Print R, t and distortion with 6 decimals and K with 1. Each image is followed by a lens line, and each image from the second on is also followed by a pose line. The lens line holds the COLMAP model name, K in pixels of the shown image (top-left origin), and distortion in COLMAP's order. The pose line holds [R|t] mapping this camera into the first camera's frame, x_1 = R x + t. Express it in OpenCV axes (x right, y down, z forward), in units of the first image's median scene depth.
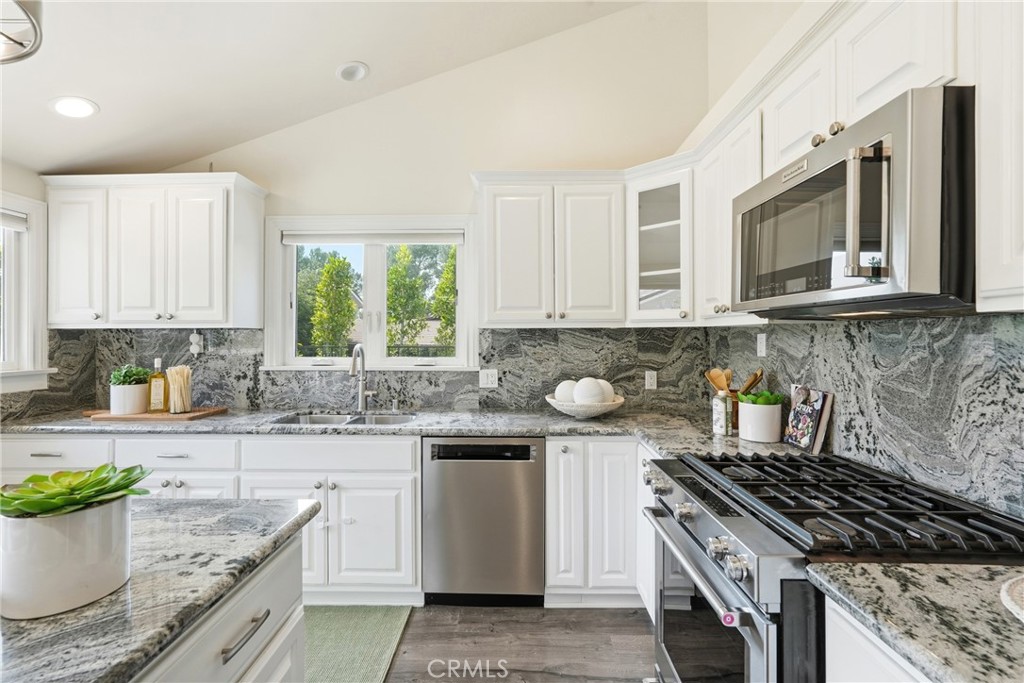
lens RADIAL K [[459.3, 0, 509.1], [0, 459.3, 332.9], [0, 0, 1]] dist [-0.012017, 0.006689]
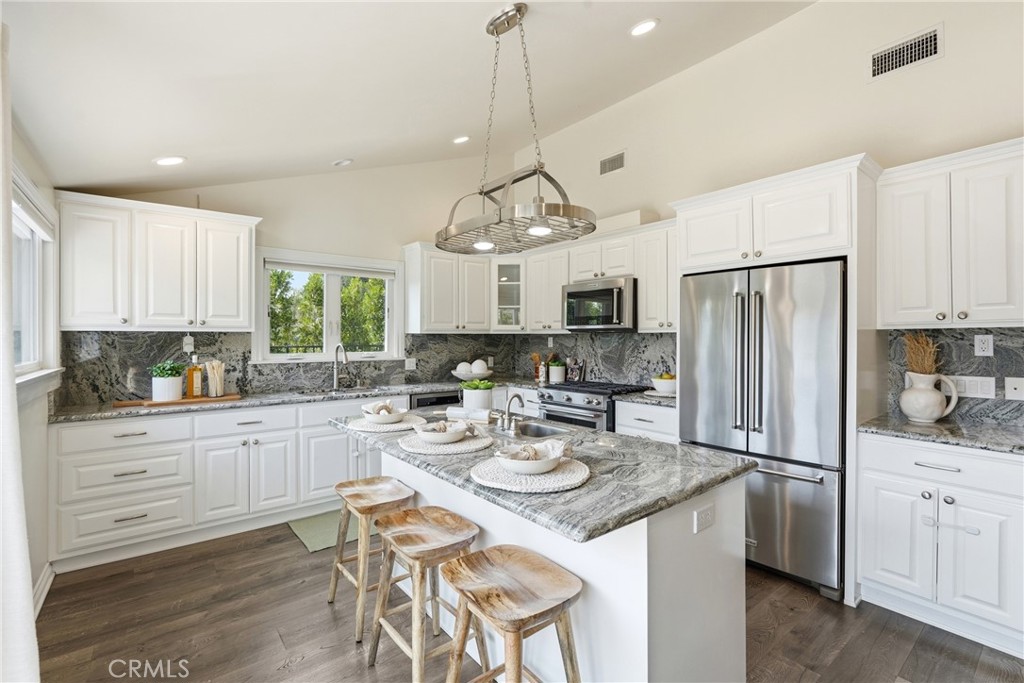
lens RADIAL K [[459.3, 0, 507.9], [0, 459.3, 339.4], [0, 0, 1]] dist [-0.012017, 0.006689]
pose [[0.774844, -0.001044, 0.632152, -0.897613], [-0.005646, 0.999947, 0.008572, -0.004465], [-0.632128, -0.010211, 0.774797, -0.529721]]
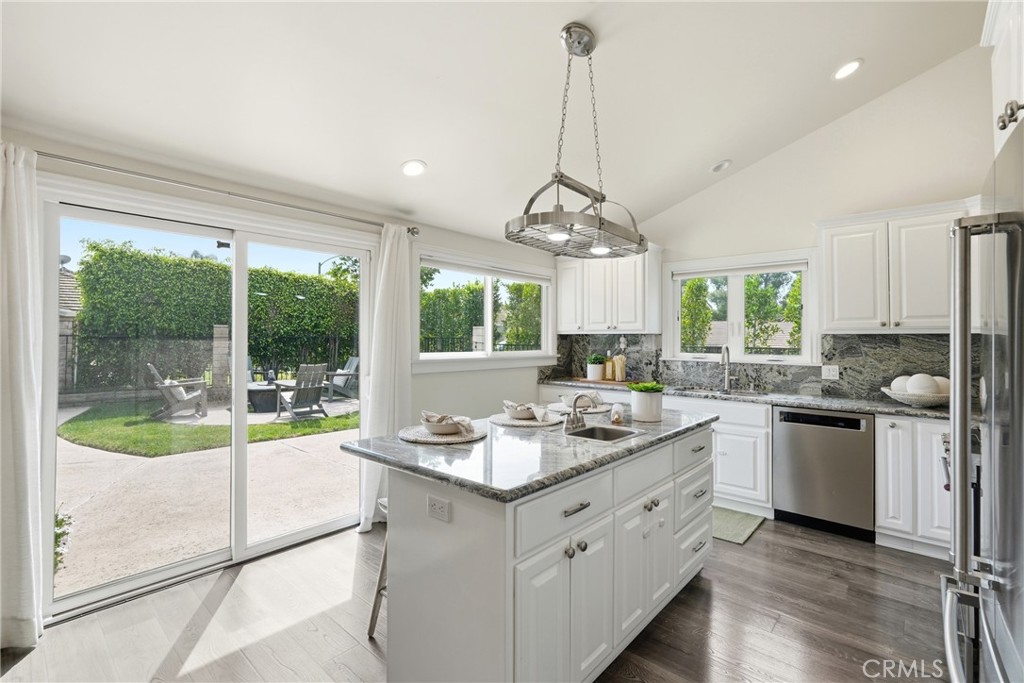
lens RADIAL K [[459.3, 0, 516.8], [0, 459.3, 331.1], [0, 0, 1]] dist [-0.012017, 0.006689]
pose [[0.764112, -0.004292, -0.645069, 0.125686], [-0.001715, 0.999961, -0.008685, -0.005416], [0.645081, 0.007743, 0.764075, -0.623935]]
